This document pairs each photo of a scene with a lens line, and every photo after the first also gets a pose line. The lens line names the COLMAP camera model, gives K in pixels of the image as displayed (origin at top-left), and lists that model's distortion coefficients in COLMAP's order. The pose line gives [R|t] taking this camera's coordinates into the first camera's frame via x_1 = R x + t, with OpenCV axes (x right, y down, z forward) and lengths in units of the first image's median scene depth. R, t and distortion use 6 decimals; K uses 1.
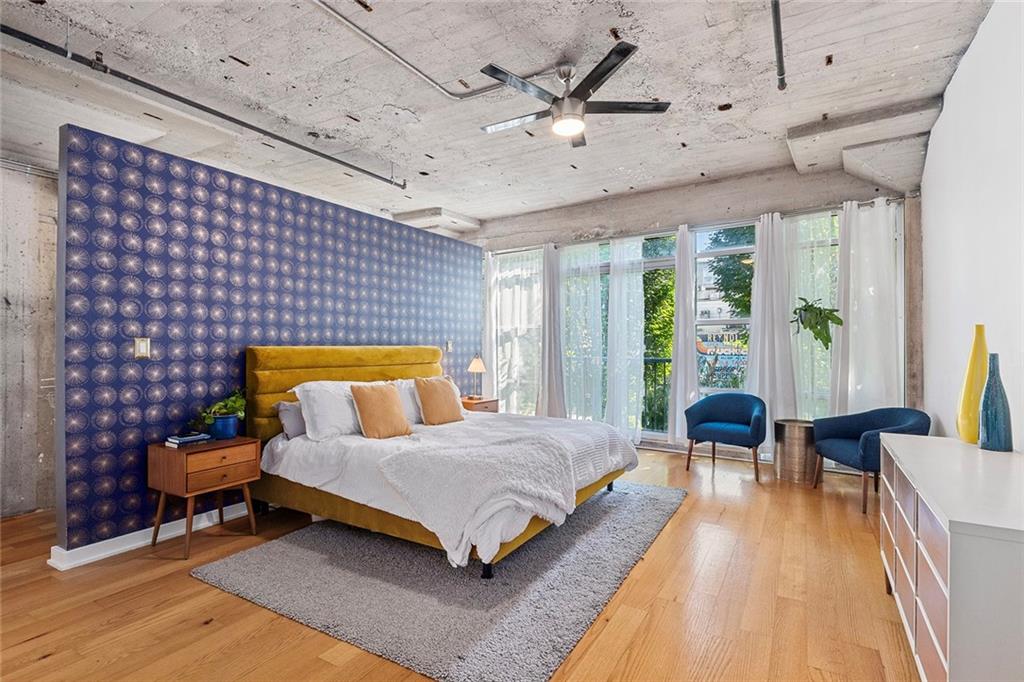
lens RADIAL K [[496.7, 0, 511.7], [0, 496.7, 342.9], [0, 0, 1]] dist [0.003353, 0.000301]
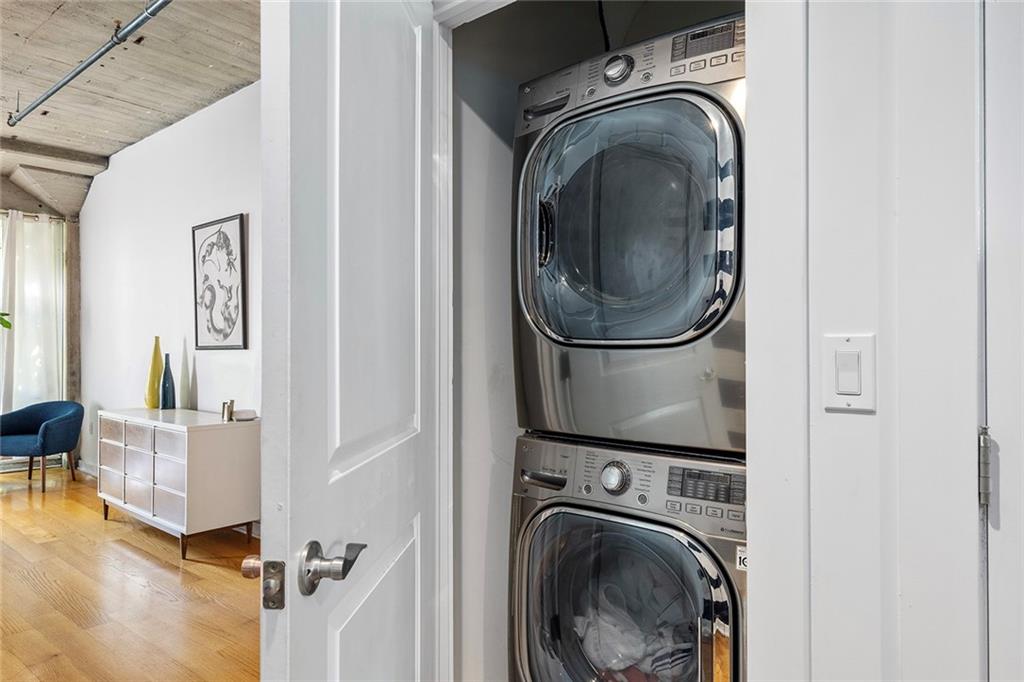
lens RADIAL K [[643.4, 0, 513.0], [0, 643.4, 341.7], [0, 0, 1]] dist [0.007616, -0.003017]
pose [[0.163857, 0.002371, 0.986481, -0.452398], [-0.001744, 0.999996, -0.002114, -0.006815], [-0.986482, -0.001374, 0.163861, -0.236772]]
